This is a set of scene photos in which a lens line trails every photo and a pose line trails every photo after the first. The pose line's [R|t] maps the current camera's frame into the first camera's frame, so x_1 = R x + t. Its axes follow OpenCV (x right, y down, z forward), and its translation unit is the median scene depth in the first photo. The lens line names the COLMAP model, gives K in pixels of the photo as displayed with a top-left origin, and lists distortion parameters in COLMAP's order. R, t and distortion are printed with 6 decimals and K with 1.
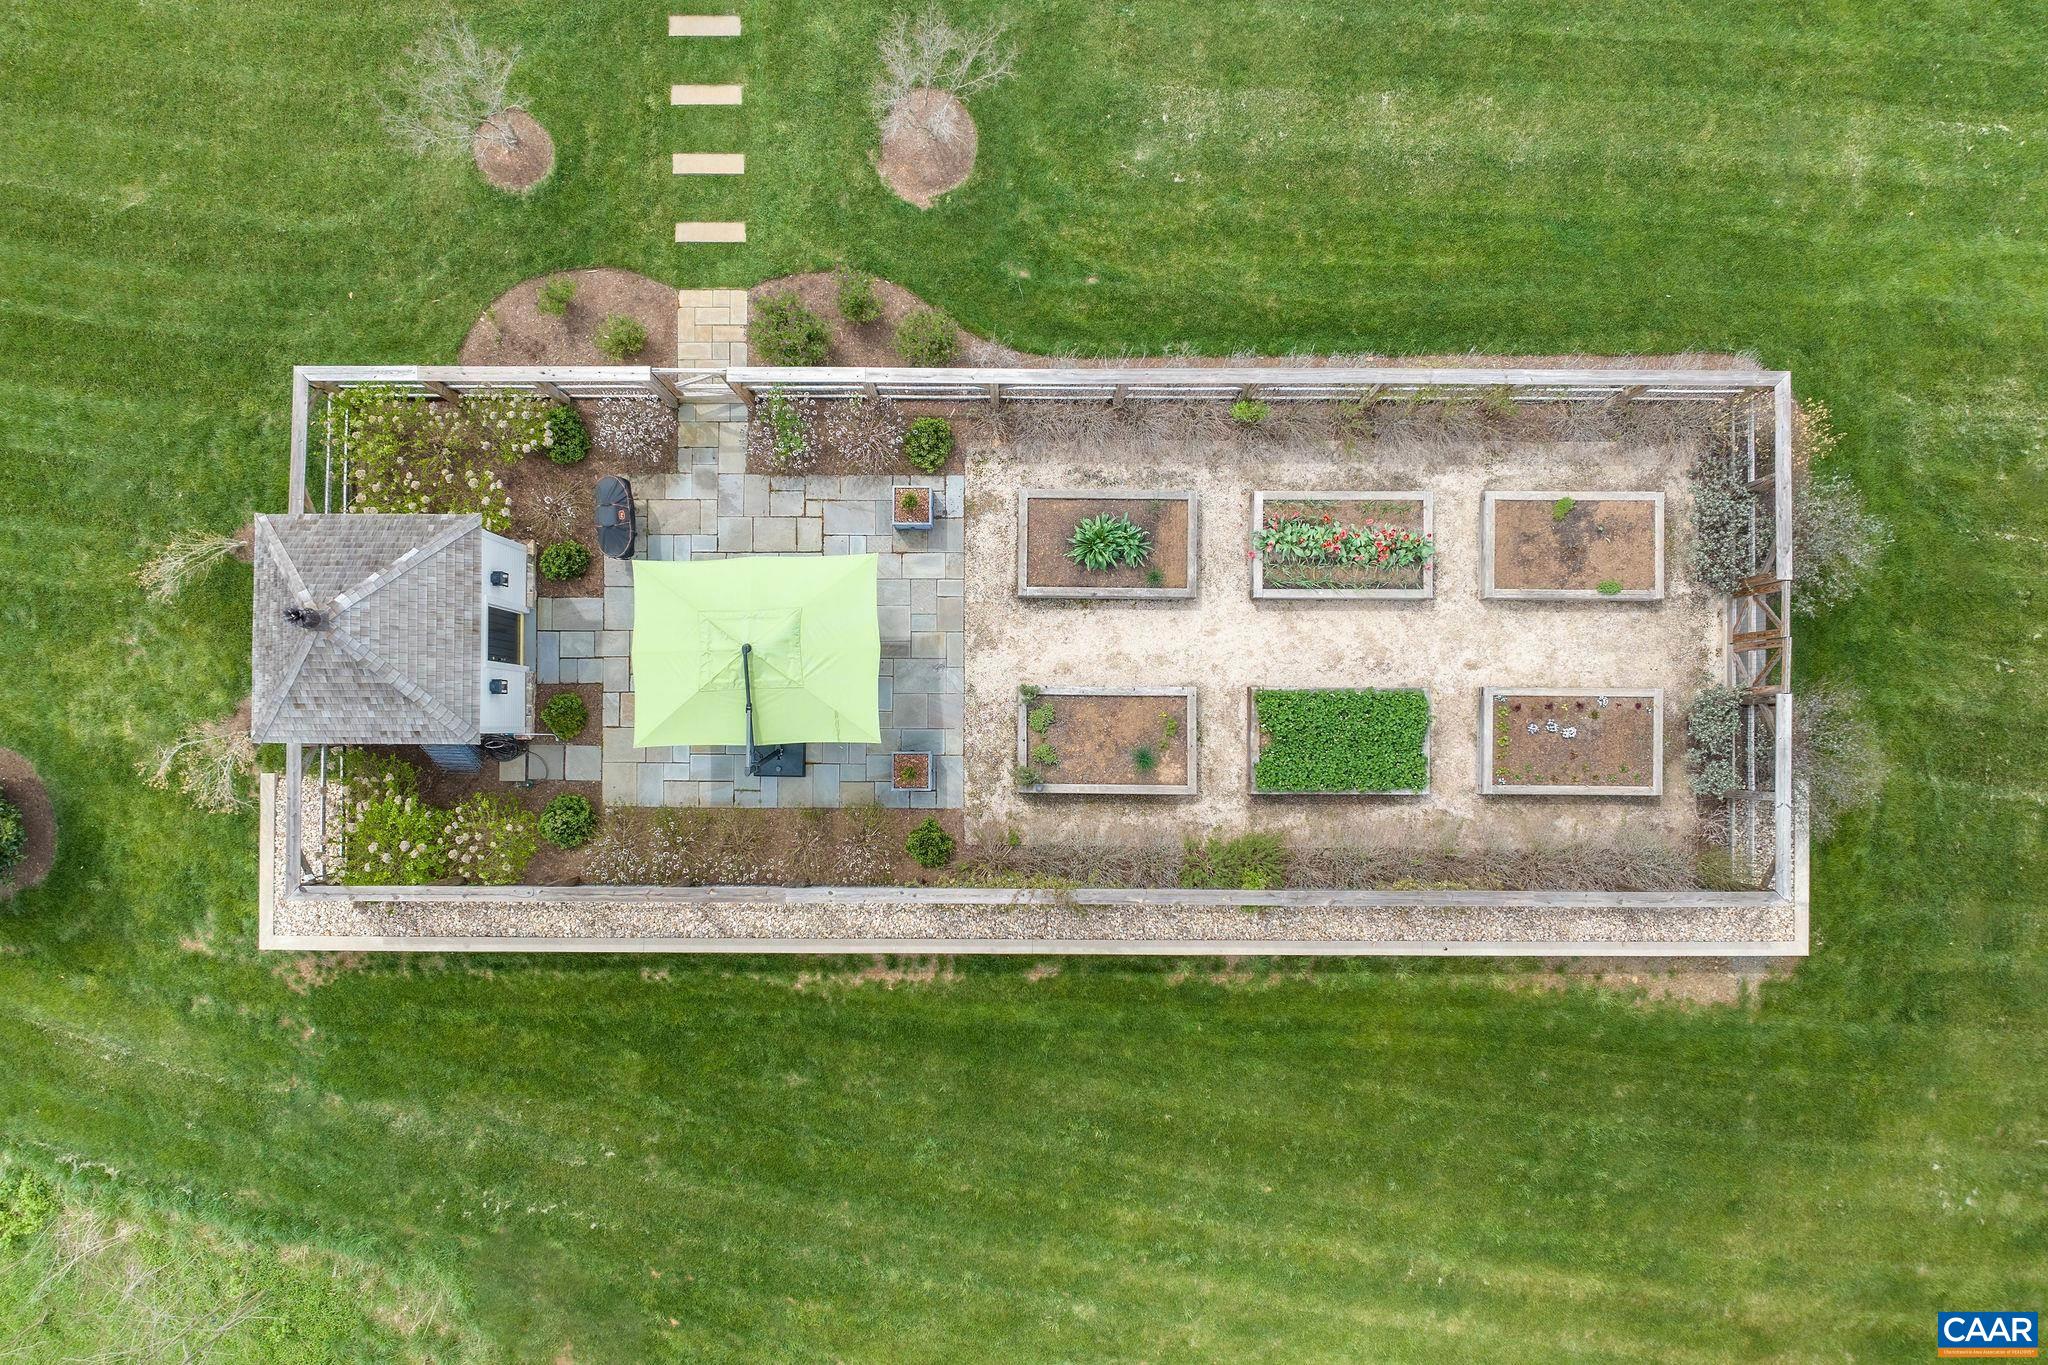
lens RADIAL K [[1412.0, 0, 1029.1], [0, 1412.0, 595.4], [0, 0, 1]] dist [-0.010722, -0.005242]
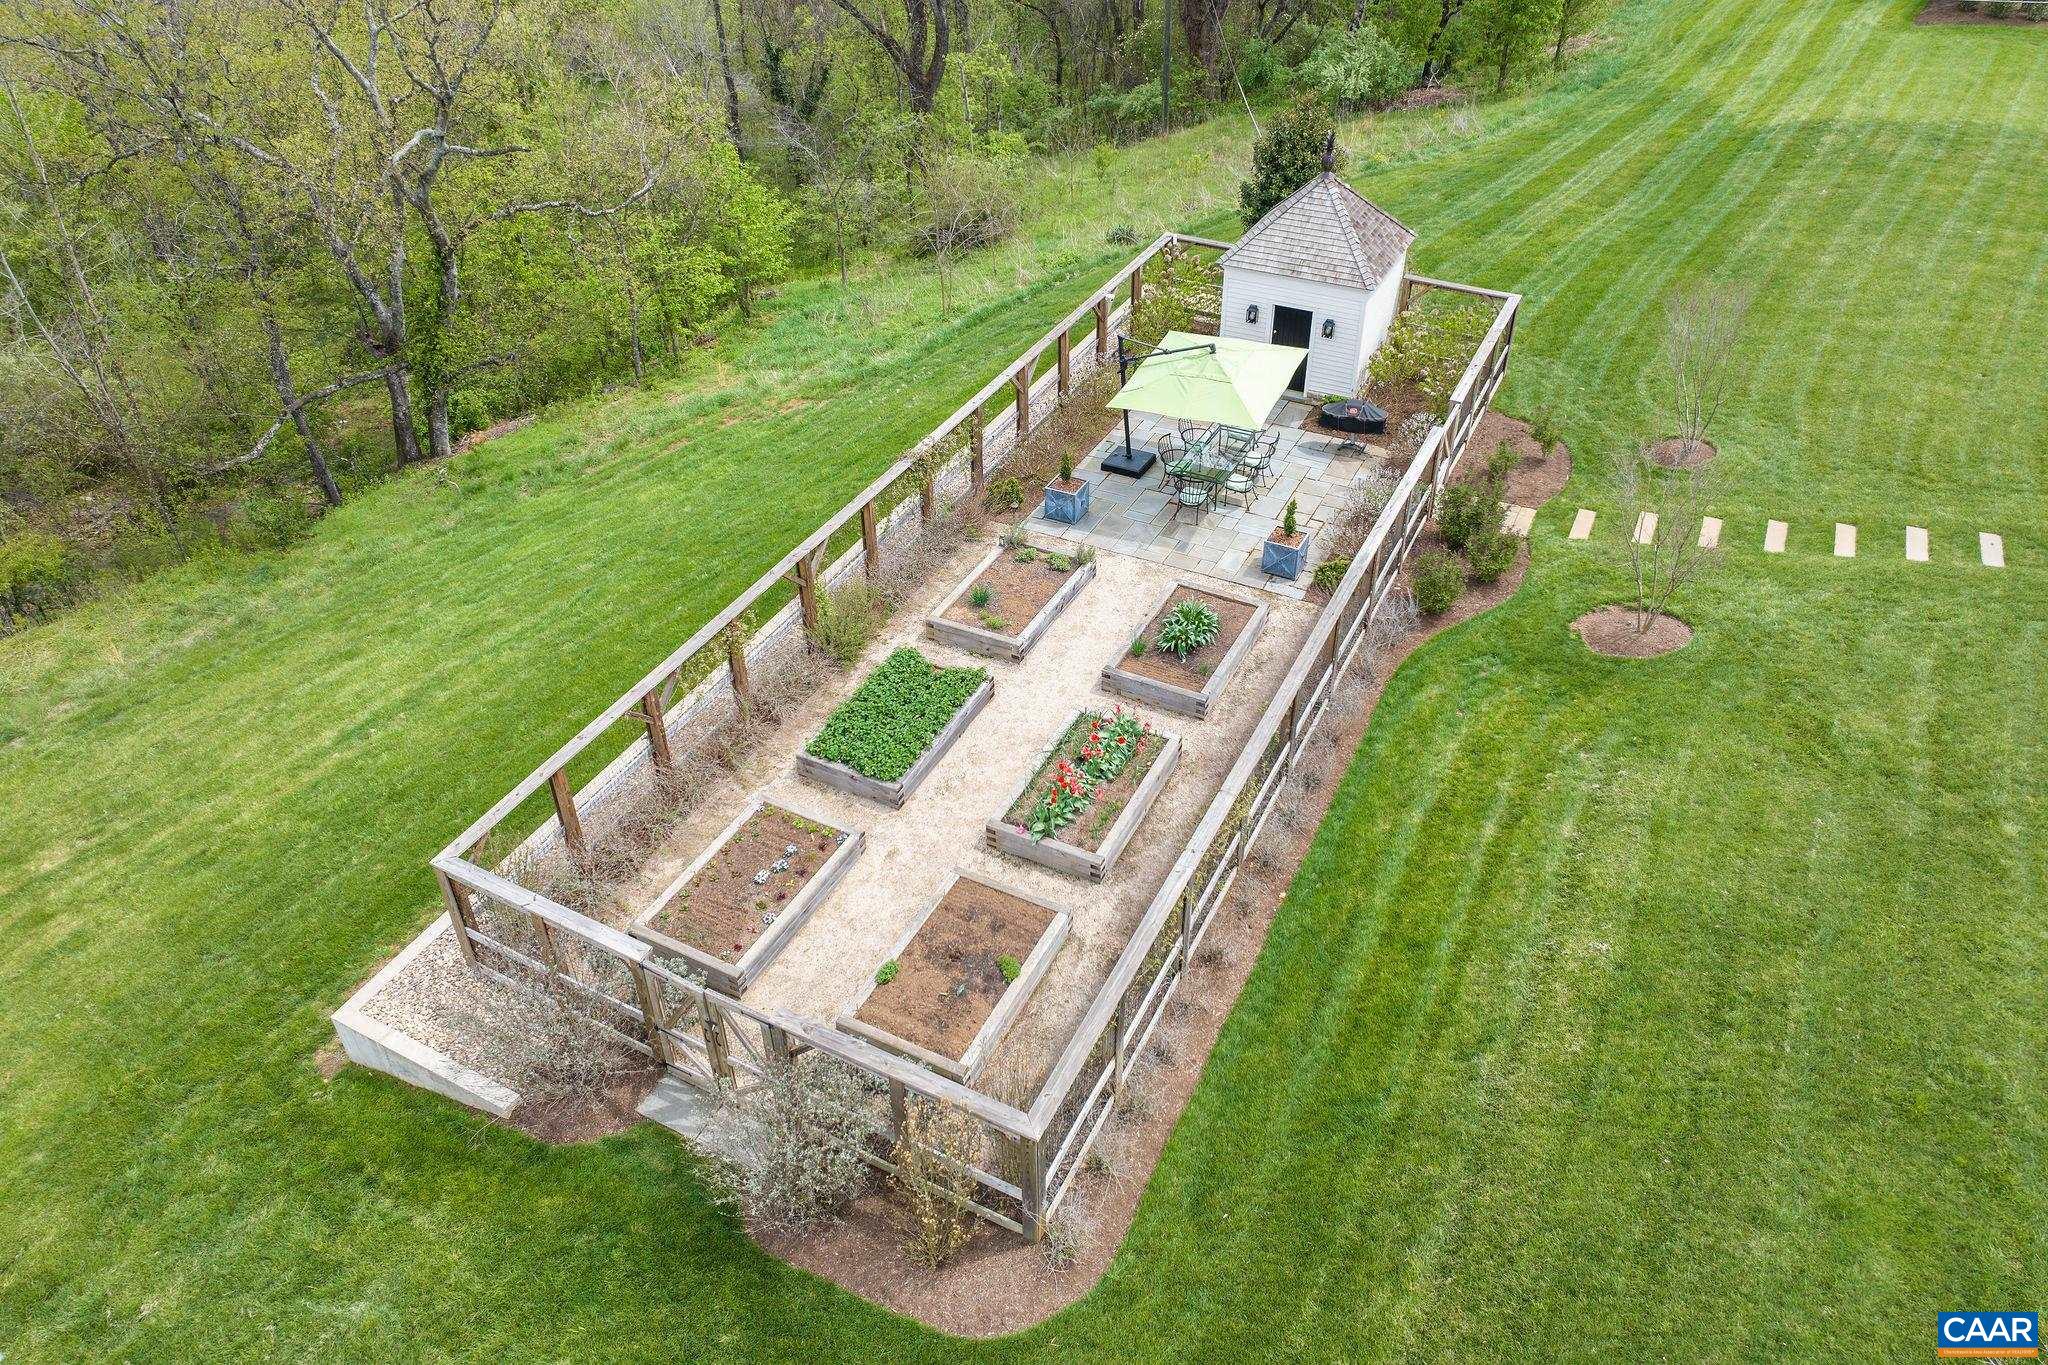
lens RADIAL K [[1390.2, 0, 1021.9], [0, 1390.2, 634.1], [0, 0, 1]] dist [-0.032833, -0.002861]
pose [[-0.454977, 0.535988, -0.711135, 0.802838], [-0.889591, -0.237436, 0.390194, -0.312765], [0.040291, 0.810149, 0.584838, 0.420113]]
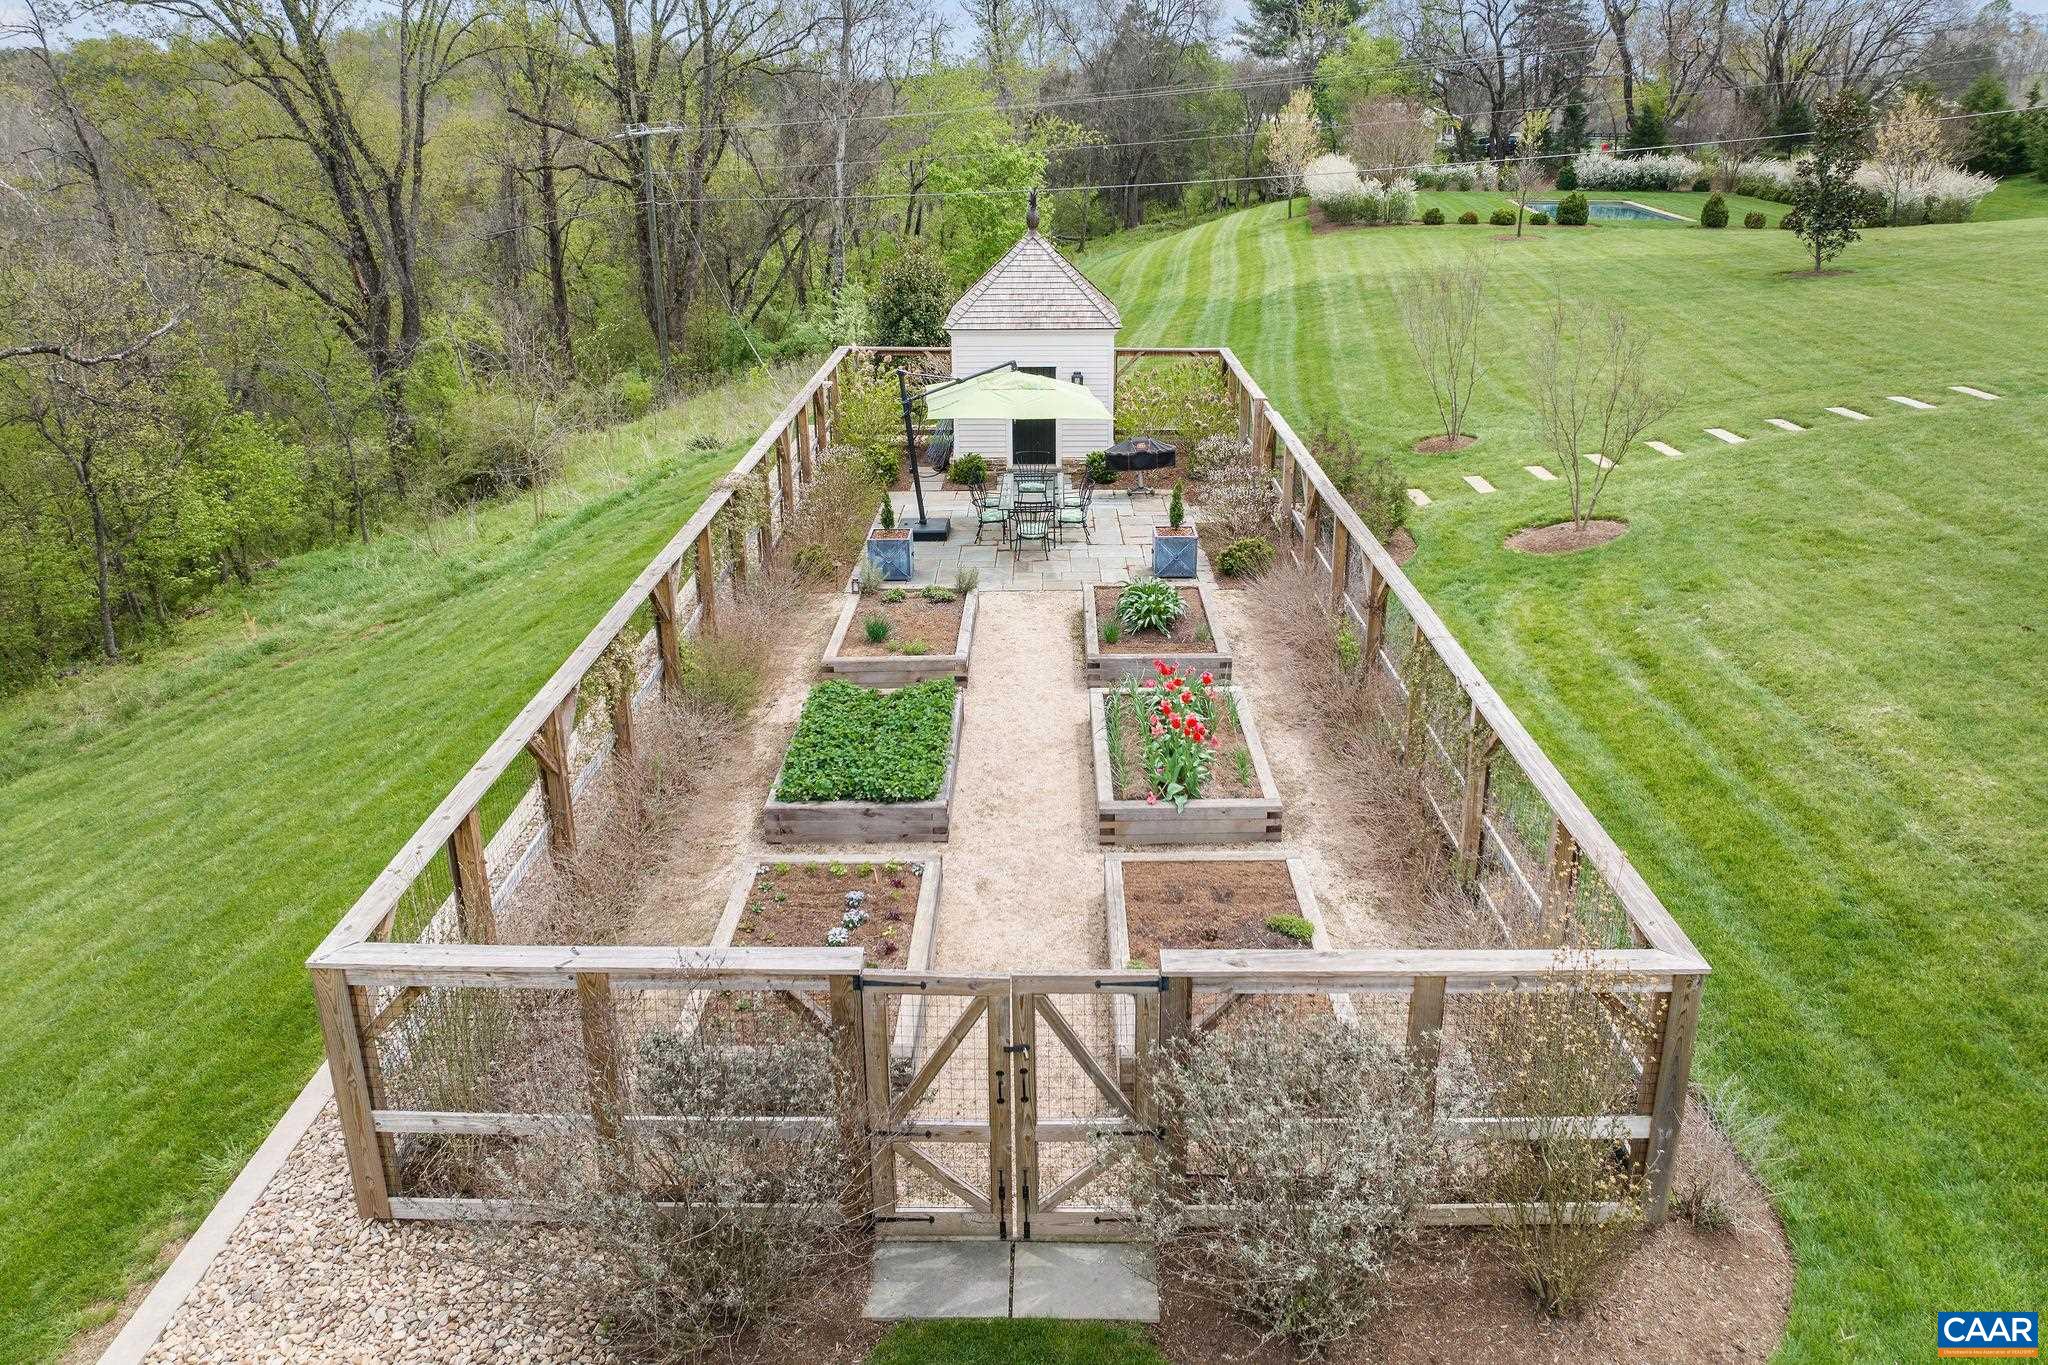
lens RADIAL K [[1412.0, 0, 1029.1], [0, 1412.0, 595.4], [0, 0, 1]] dist [-0.010722, -0.005242]
pose [[-0.002919, 0.322689, -0.946501, 0.803992], [-0.999360, 0.032793, 0.014262, 0.019904], [0.035640, 0.945937, 0.322387, 0.725218]]
